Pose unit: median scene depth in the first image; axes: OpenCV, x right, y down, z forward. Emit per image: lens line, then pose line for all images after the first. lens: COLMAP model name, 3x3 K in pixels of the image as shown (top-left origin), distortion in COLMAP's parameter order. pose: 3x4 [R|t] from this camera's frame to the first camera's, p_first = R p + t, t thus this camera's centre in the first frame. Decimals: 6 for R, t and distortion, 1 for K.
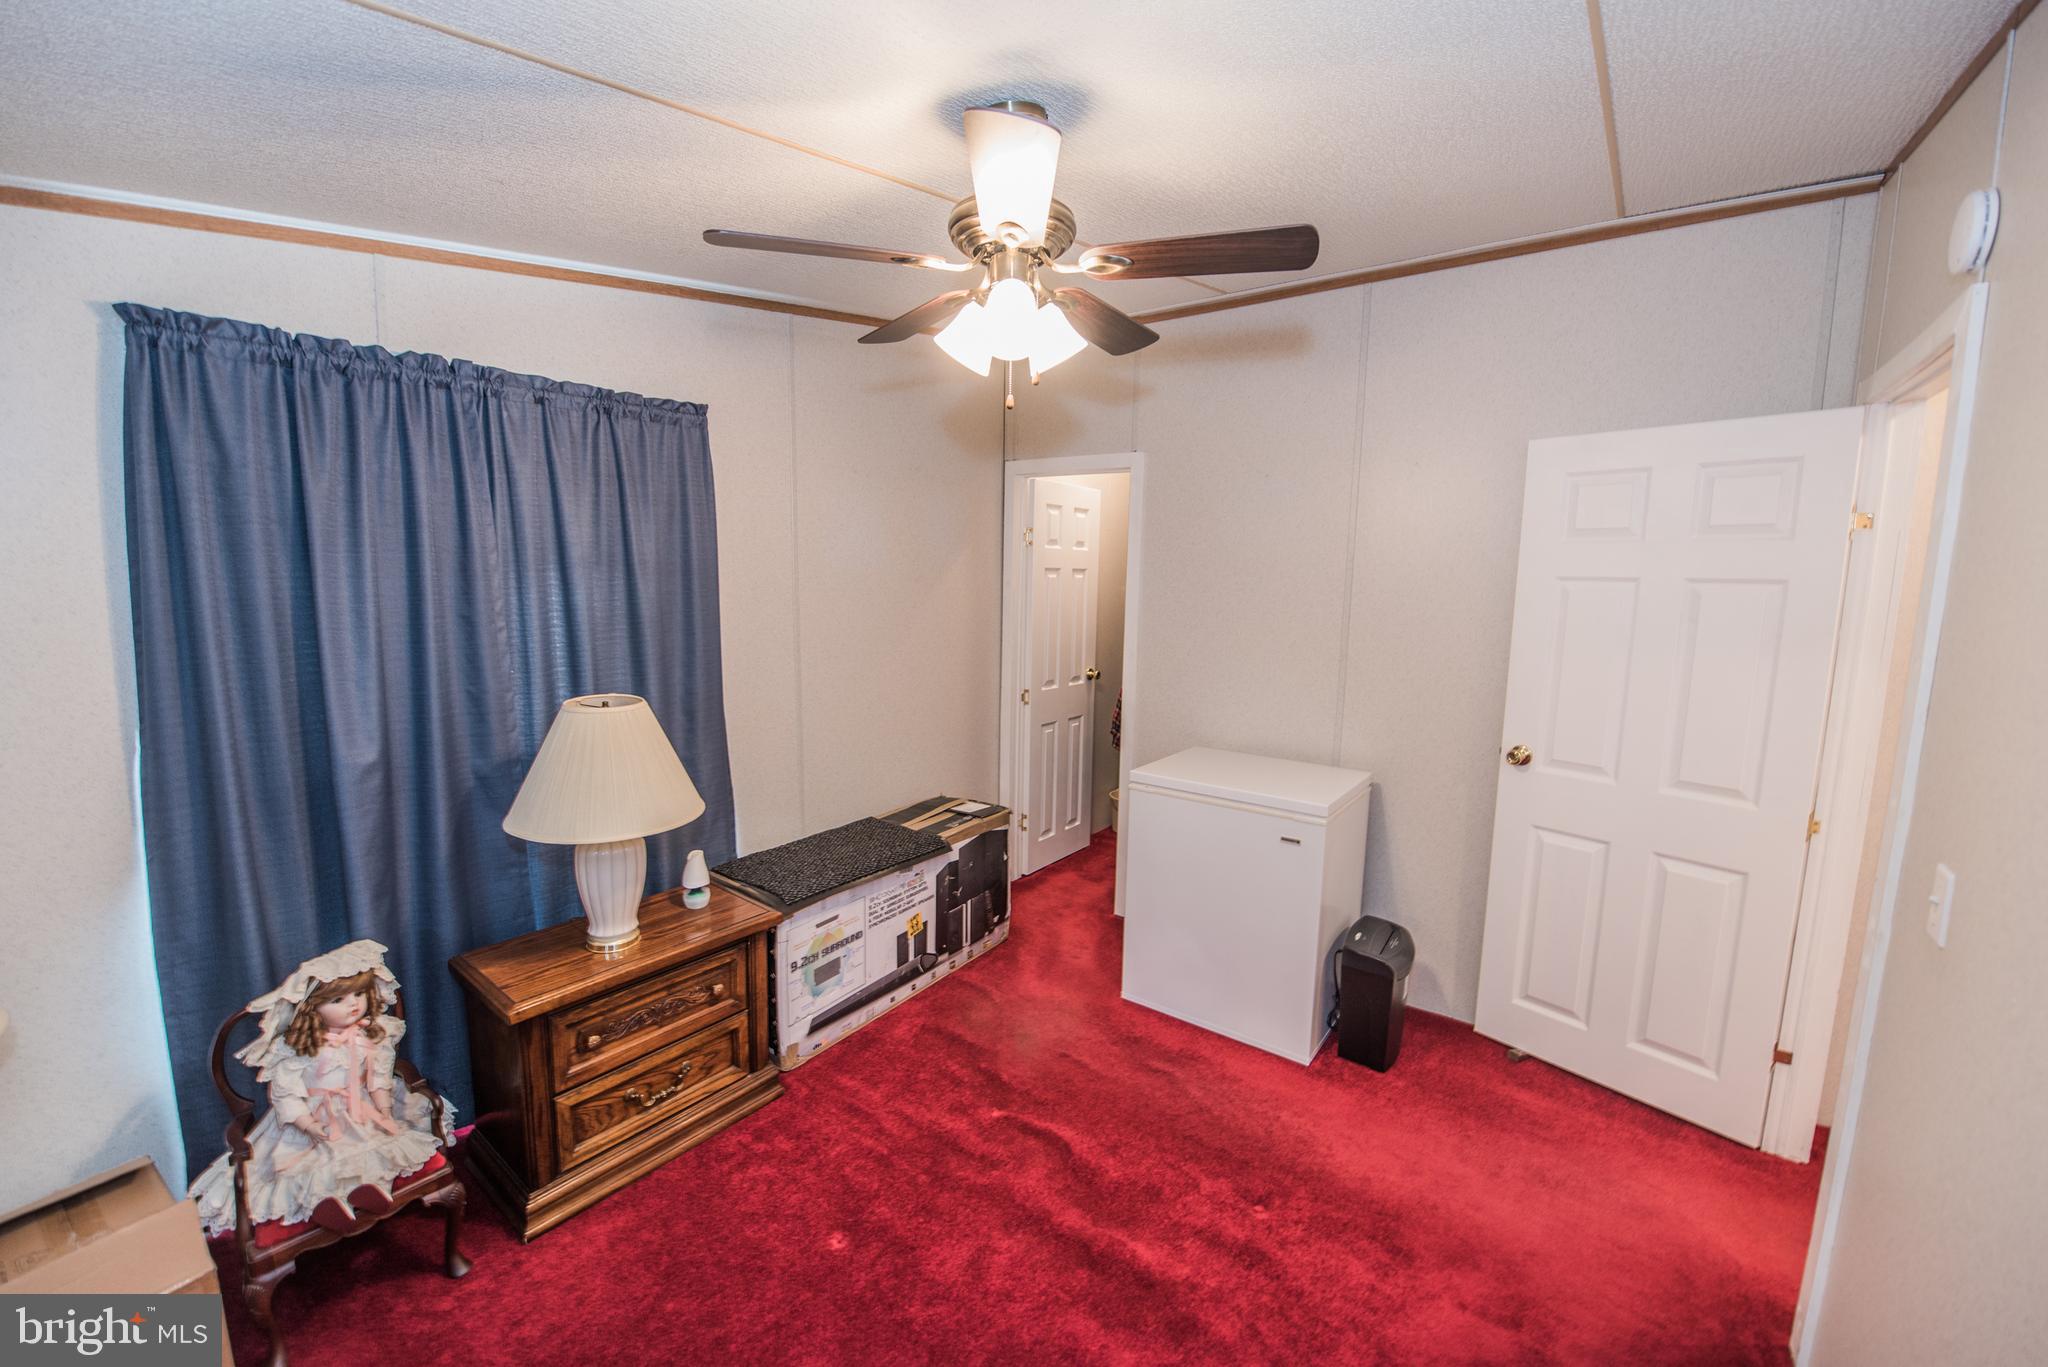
lens RADIAL K [[814.6, 0, 1018.6], [0, 814.6, 685.0], [0, 0, 1]] dist [-0.013595, -0.003090]
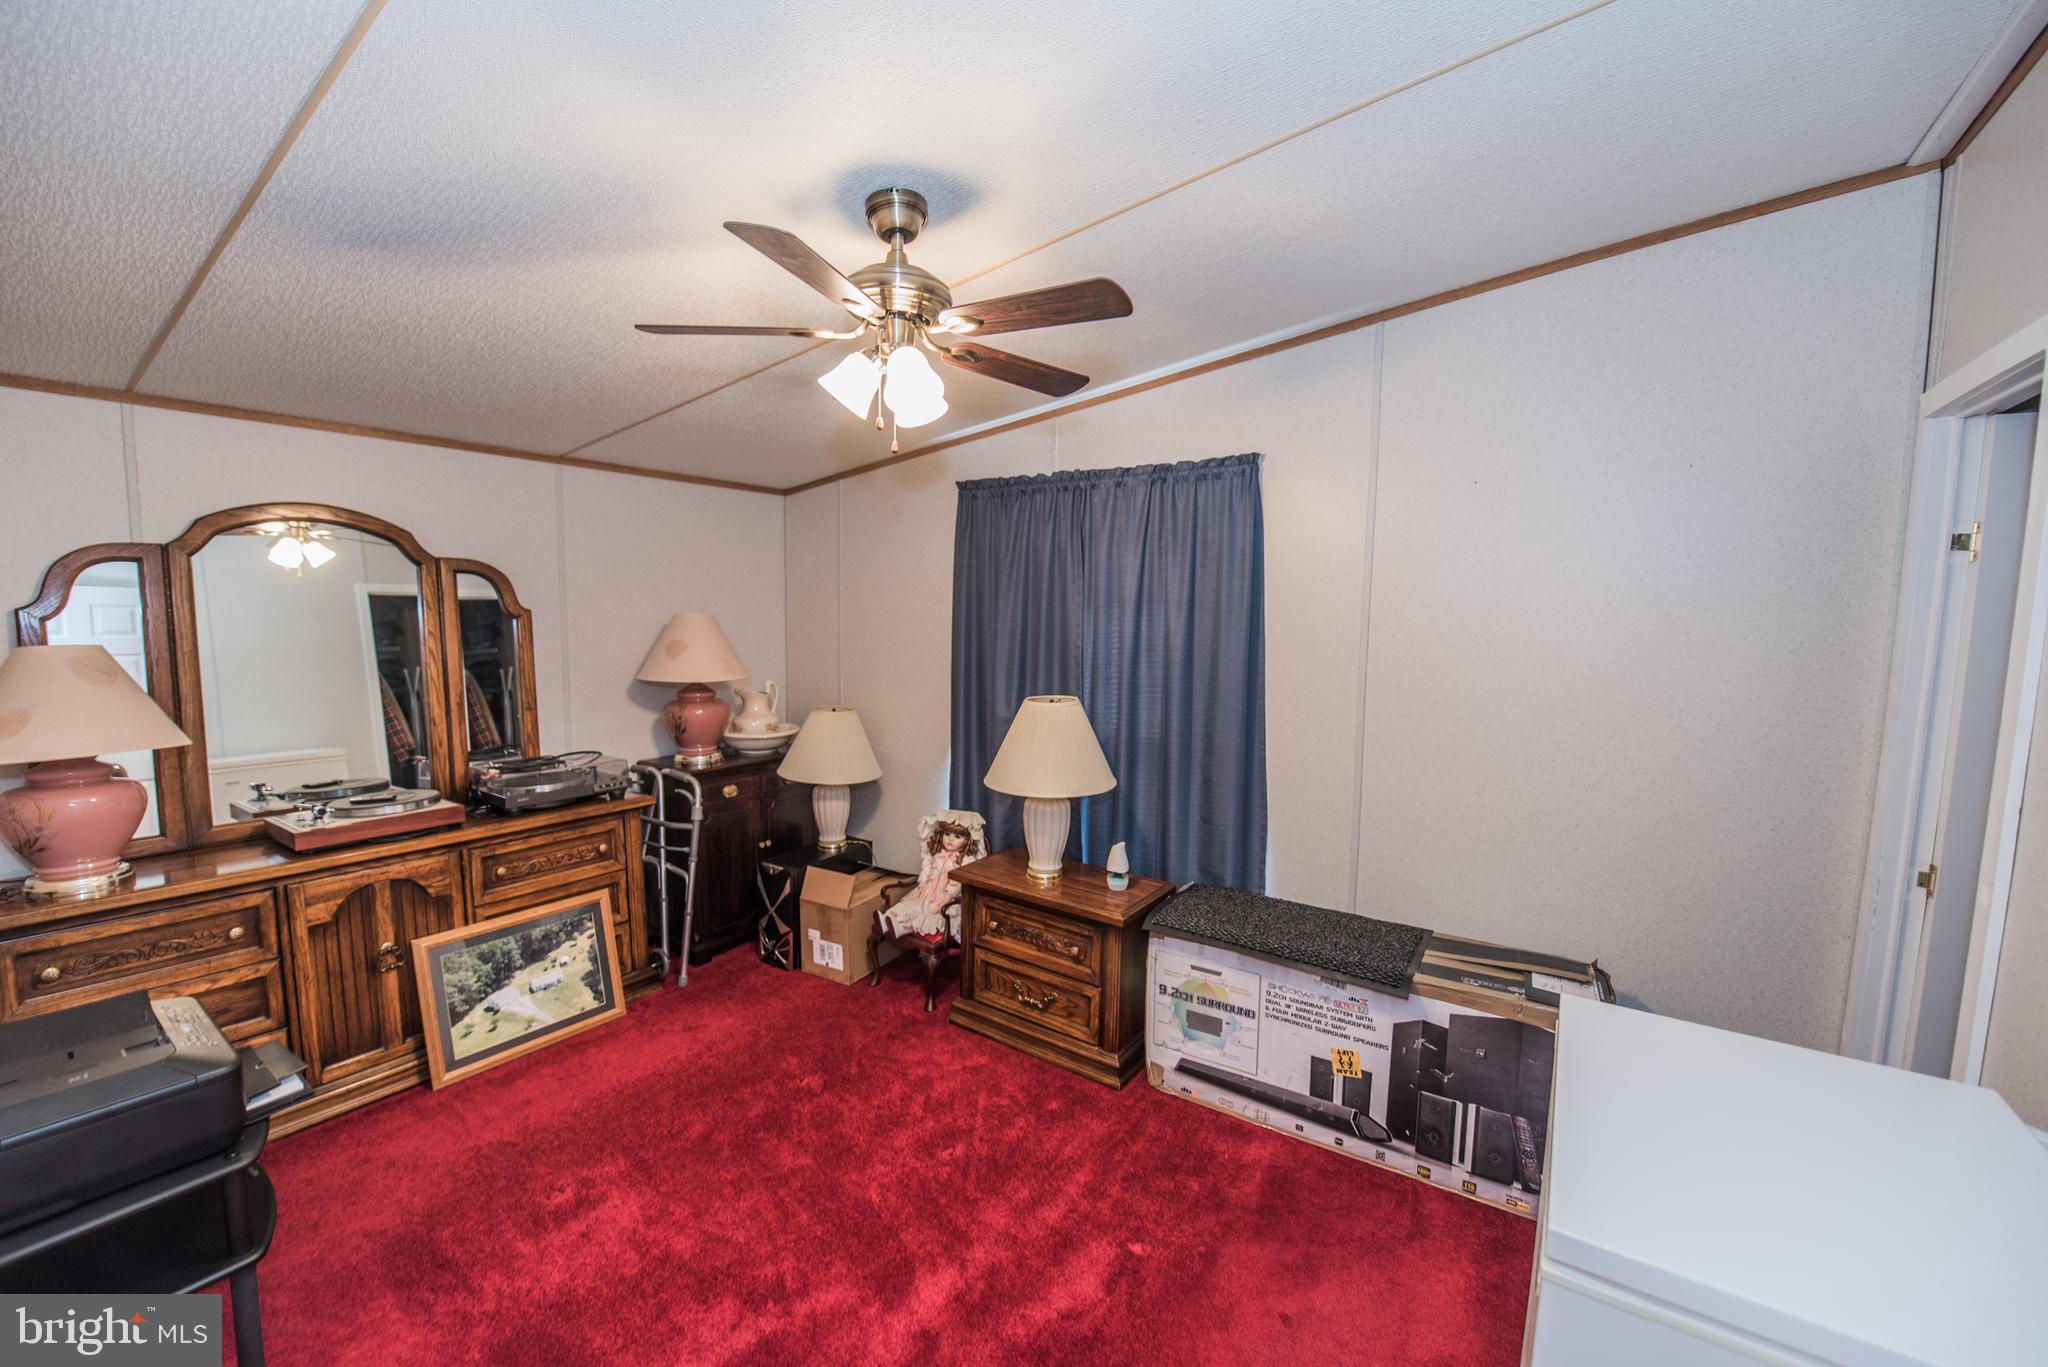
lens RADIAL K [[814.6, 0, 1018.6], [0, 814.6, 685.0], [0, 0, 1]] dist [-0.013595, -0.003090]
pose [[0.044182, 0.081806, -0.995669, 0.668592], [-0.157058, 0.984817, 0.073945, -0.075099], [0.986601, 0.153110, 0.056359, 0.666090]]
